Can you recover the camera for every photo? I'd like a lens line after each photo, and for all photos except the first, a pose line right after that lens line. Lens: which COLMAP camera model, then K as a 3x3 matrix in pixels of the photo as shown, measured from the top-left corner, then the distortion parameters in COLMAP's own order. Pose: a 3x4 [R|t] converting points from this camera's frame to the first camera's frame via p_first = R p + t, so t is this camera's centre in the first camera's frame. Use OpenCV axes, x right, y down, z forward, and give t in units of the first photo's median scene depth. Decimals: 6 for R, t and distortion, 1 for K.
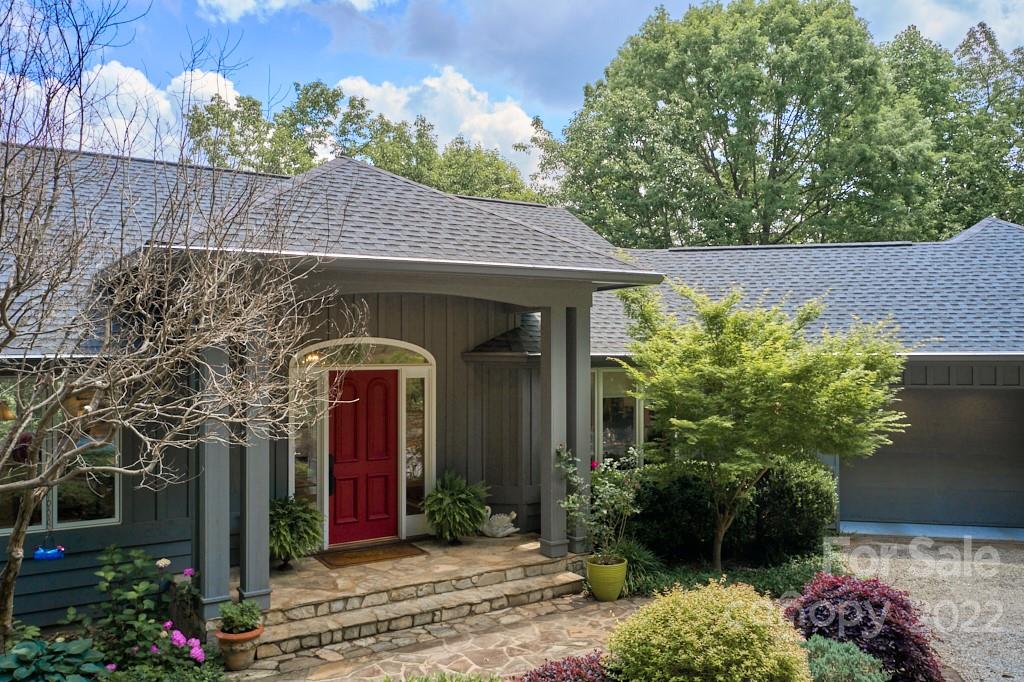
lens RADIAL K [[804.7, 0, 512.0], [0, 804.7, 341.0], [0, 0, 1]] dist [-0.002787, 0.011827]
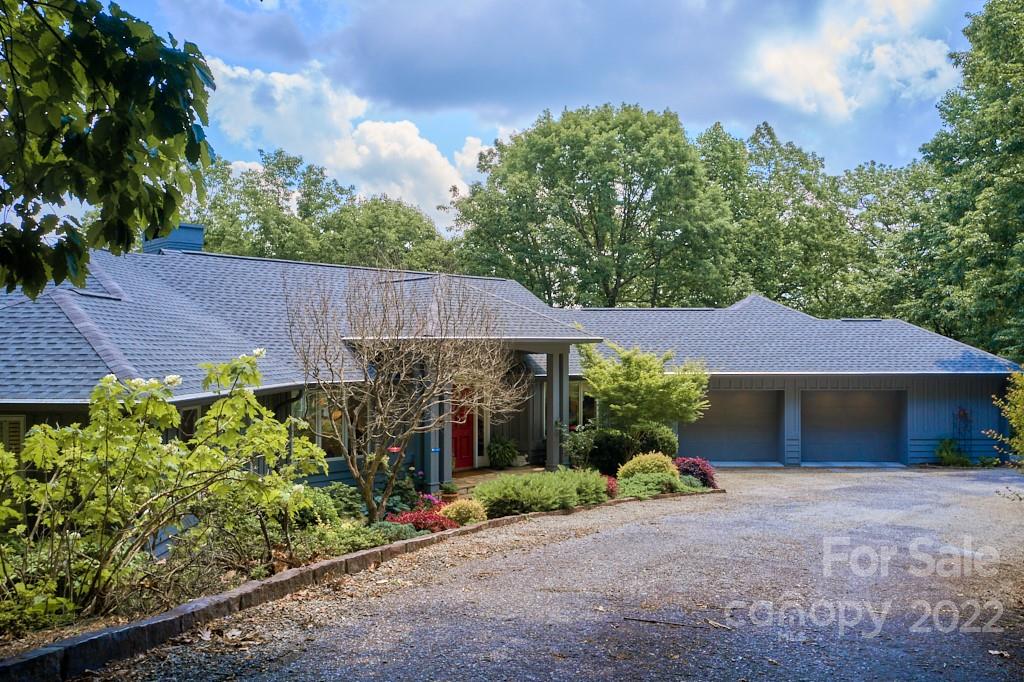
lens RADIAL K [[804.7, 0, 512.0], [0, 804.7, 341.0], [0, 0, 1]] dist [-0.002787, 0.011827]
pose [[0.978771, 0.003927, 0.204917, -0.473214], [-0.003503, 0.999991, -0.002432, -0.067534], [-0.204925, 0.001663, 0.978776, -1.008543]]
